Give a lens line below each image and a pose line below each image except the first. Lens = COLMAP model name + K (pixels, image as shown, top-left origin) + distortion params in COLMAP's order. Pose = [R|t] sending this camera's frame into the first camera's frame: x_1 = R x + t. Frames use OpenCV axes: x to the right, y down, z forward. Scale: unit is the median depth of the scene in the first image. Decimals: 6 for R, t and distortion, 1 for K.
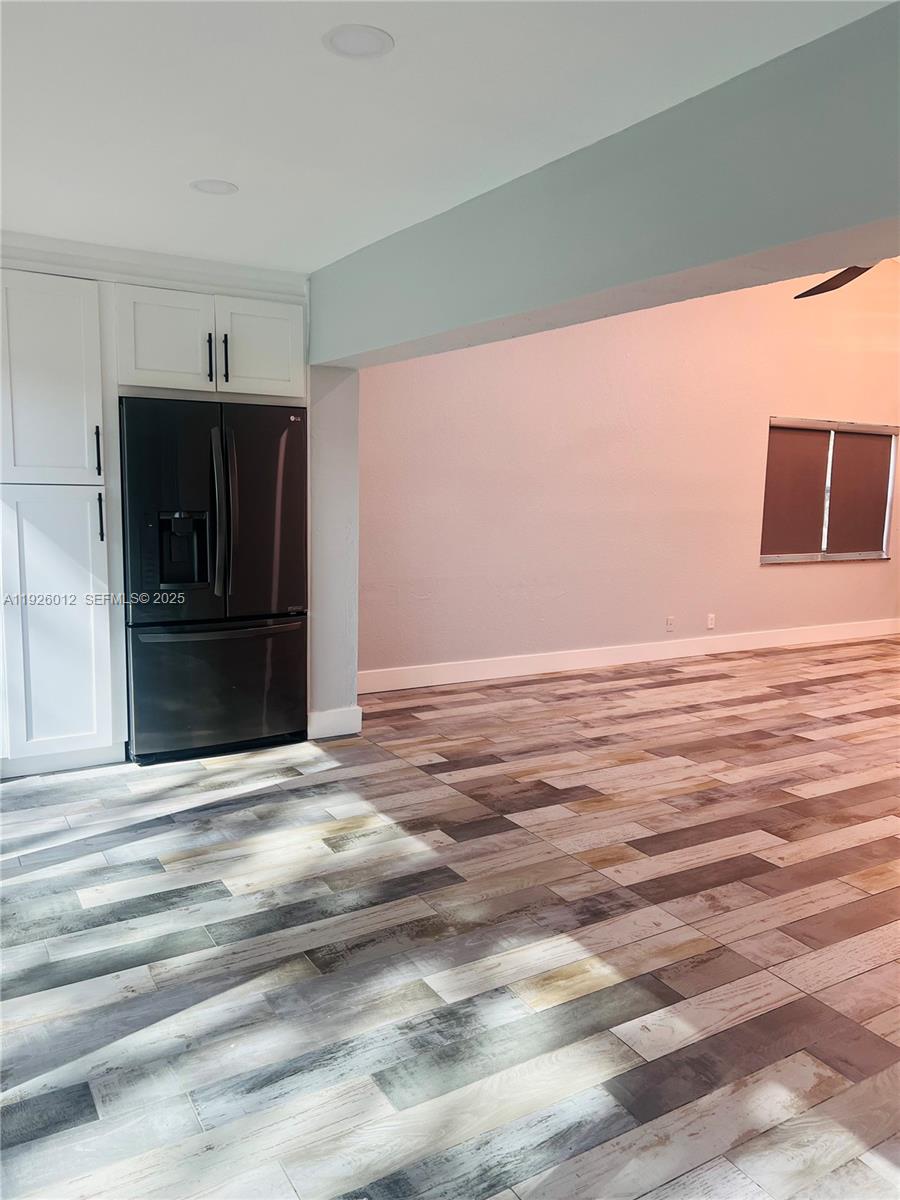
lens RADIAL K [[896.5, 0, 449.4], [0, 896.5, 600.7], [0, 0, 1]] dist [0.030227, -0.038688]
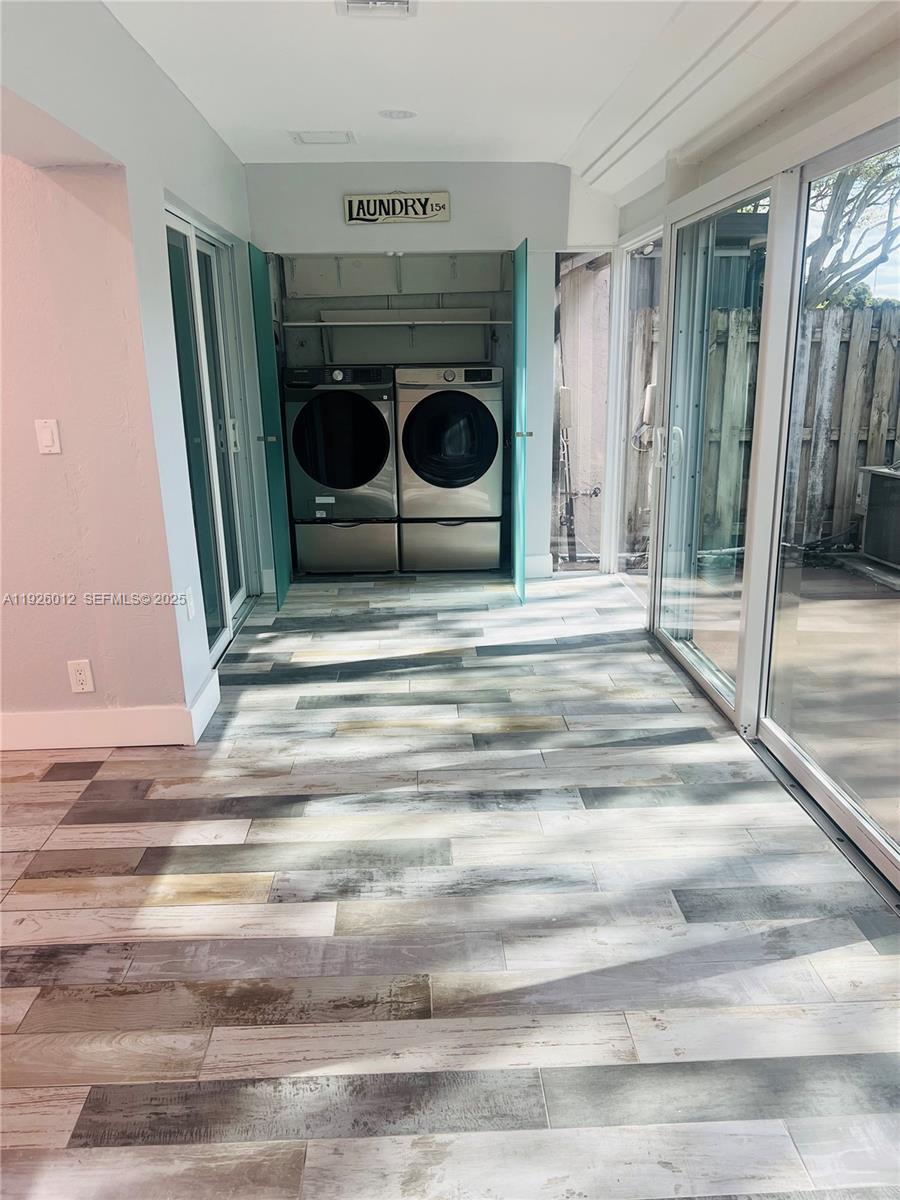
lens RADIAL K [[896.5, 0, 450.1], [0, 896.5, 601.4], [0, 0, 1]] dist [0.030227, -0.038688]
pose [[-0.878024, -0.138070, 0.458270, -0.481678], [0.058642, 0.919239, 0.389308, -0.212754], [-0.475011, 0.368695, -0.799017, 1.508047]]
